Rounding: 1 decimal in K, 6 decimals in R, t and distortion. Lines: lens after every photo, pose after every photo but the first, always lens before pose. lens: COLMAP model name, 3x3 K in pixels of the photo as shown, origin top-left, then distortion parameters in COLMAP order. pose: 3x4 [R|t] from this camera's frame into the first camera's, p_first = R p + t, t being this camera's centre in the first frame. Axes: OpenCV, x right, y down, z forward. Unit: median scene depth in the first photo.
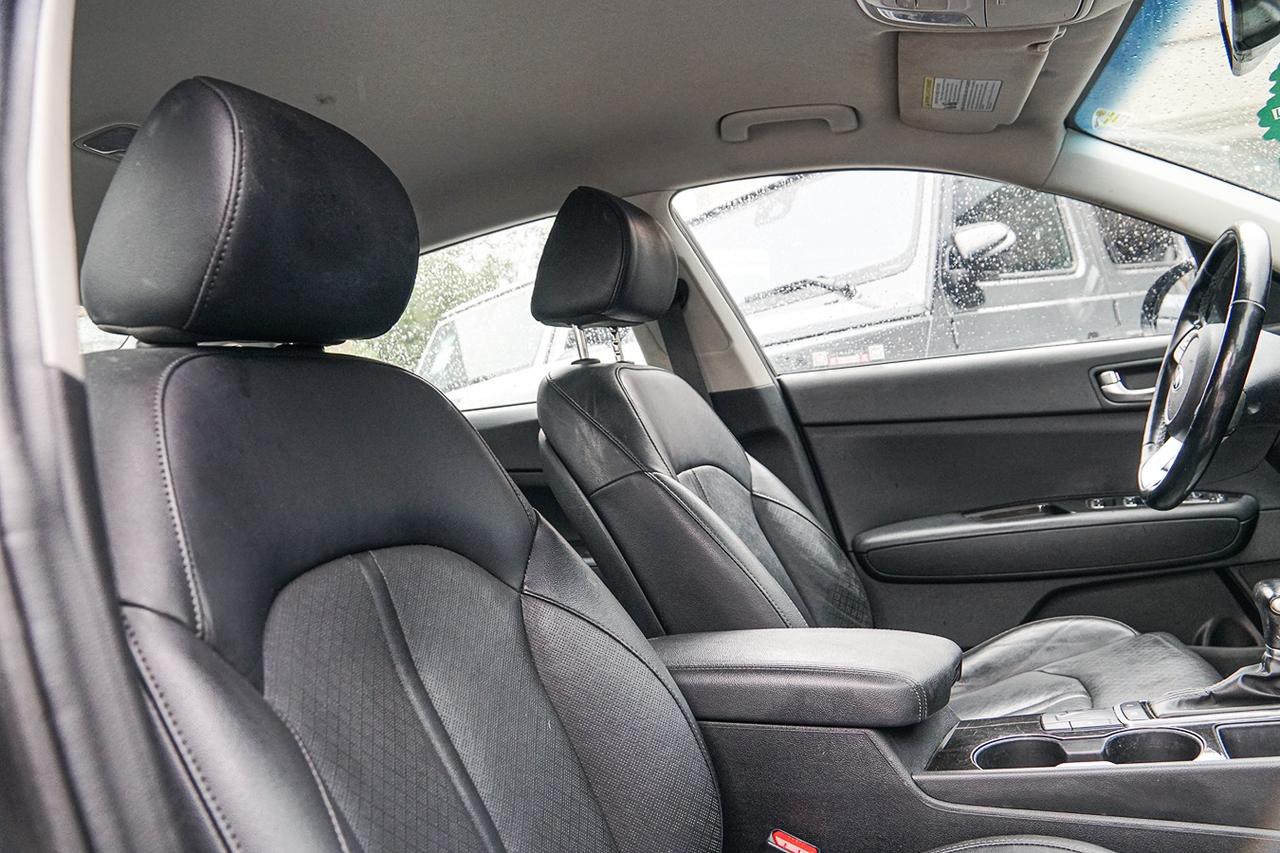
lens RADIAL K [[1004.4, 0, 636.1], [0, 1004.4, 422.3], [0, 0, 1]] dist [-0.138664, 0.110123]
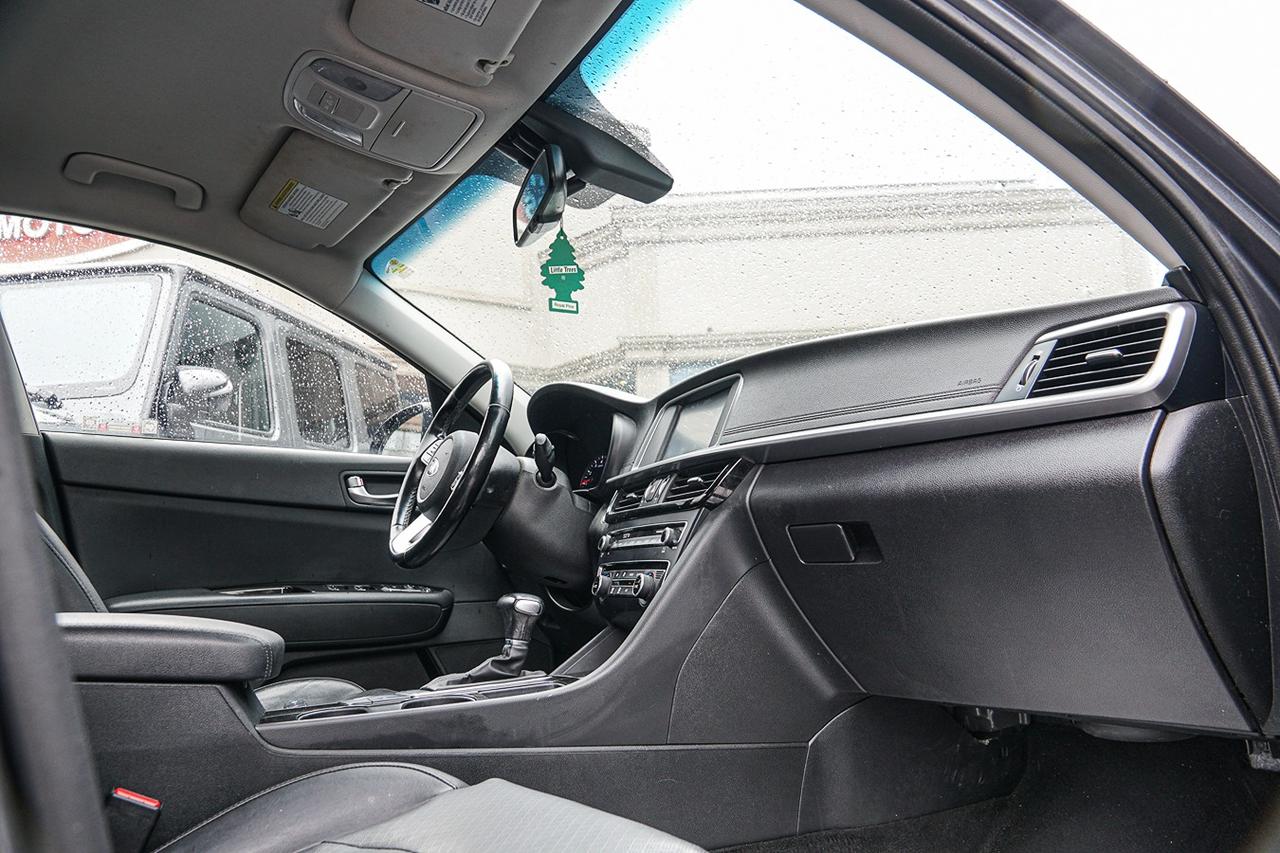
lens RADIAL K [[1004.4, 0, 636.1], [0, 1004.4, 422.3], [0, 0, 1]] dist [-0.138664, 0.110123]
pose [[0.660073, 0.216894, 0.719208, -0.183607], [-0.061992, 0.969872, -0.235594, 0.156377], [-0.748639, 0.110924, 0.653632, -0.051840]]
